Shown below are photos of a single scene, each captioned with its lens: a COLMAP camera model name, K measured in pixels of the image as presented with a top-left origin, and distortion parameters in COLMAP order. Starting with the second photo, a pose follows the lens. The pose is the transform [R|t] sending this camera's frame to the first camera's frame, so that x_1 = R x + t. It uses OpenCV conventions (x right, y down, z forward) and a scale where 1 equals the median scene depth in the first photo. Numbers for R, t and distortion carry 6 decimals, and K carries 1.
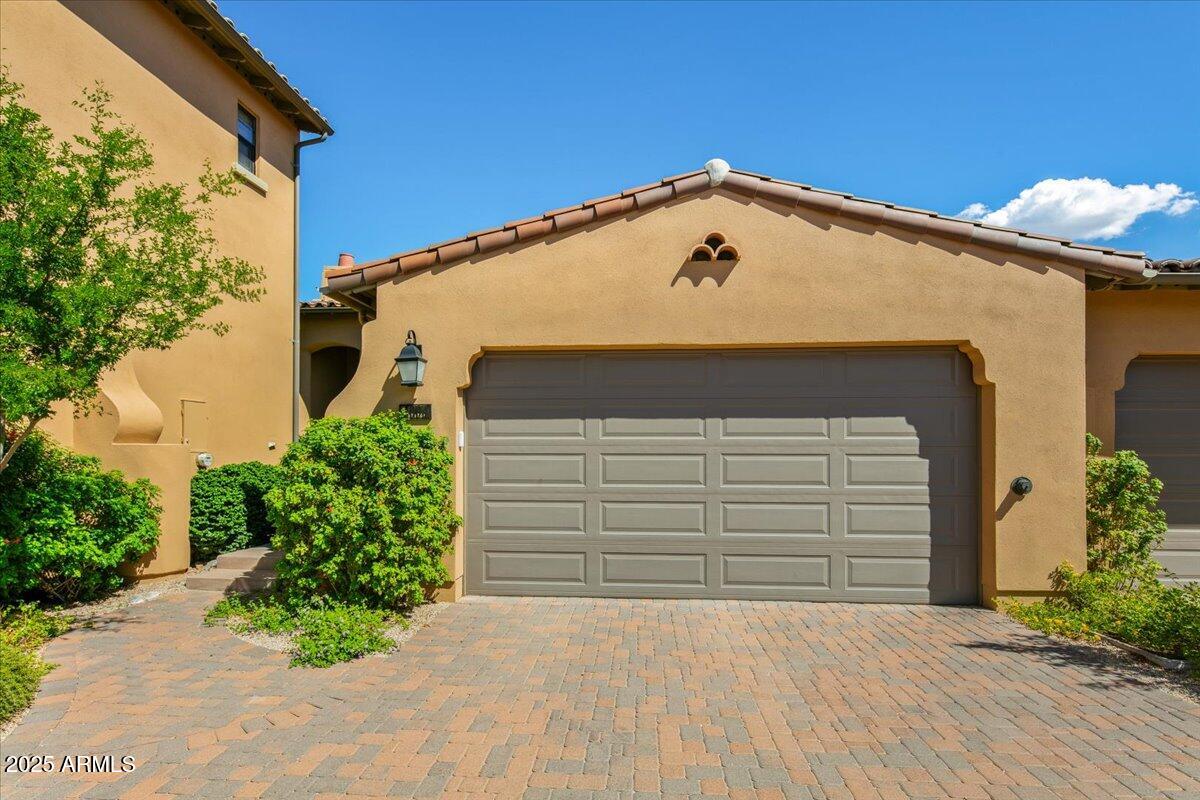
lens RADIAL K [[593.8, 0, 600.5], [0, 593.8, 398.7], [0, 0, 1]] dist [0.004073, 0.000135]
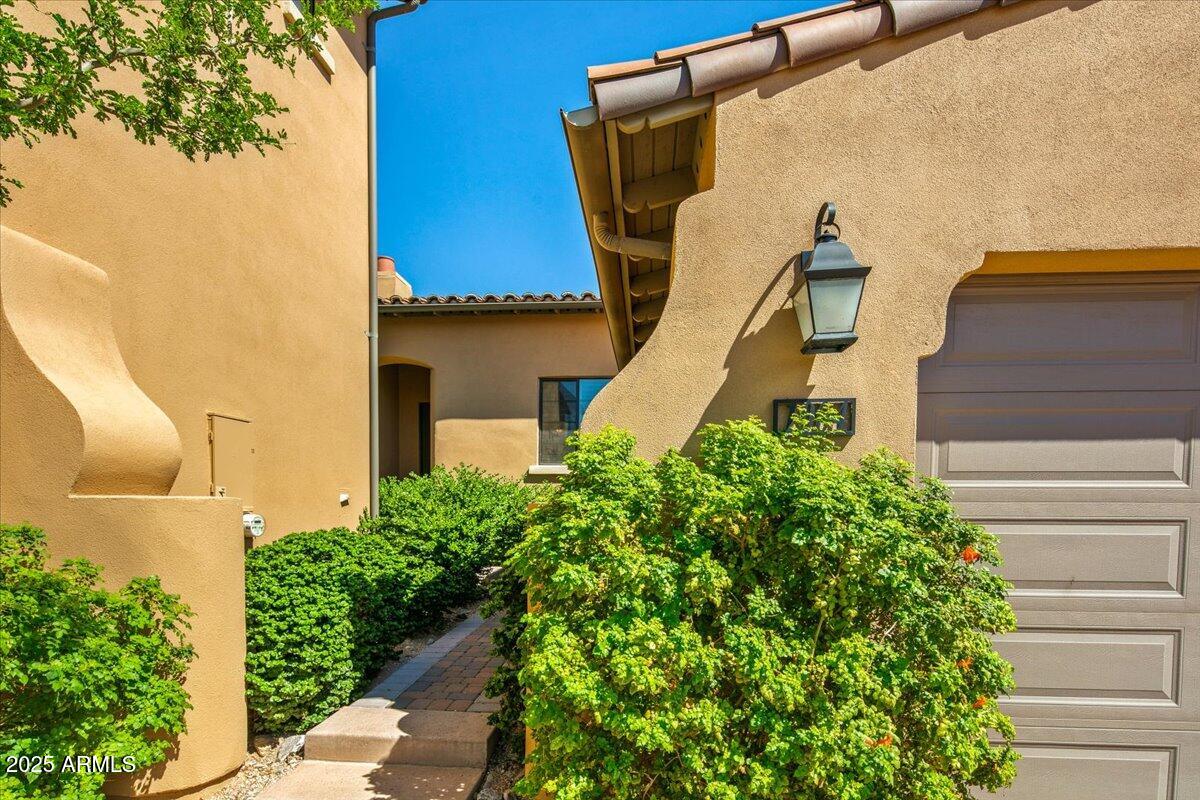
lens RADIAL K [[599.0, 0, 599.3], [0, 599.0, 475.1], [0, 0, 1]] dist [0.003959, 0.000716]
pose [[0.999973, 0.001032, 0.007325, -0.415097], [-0.001319, 0.999224, 0.039368, 0.040691], [-0.007279, -0.039377, 0.999198, 0.531880]]
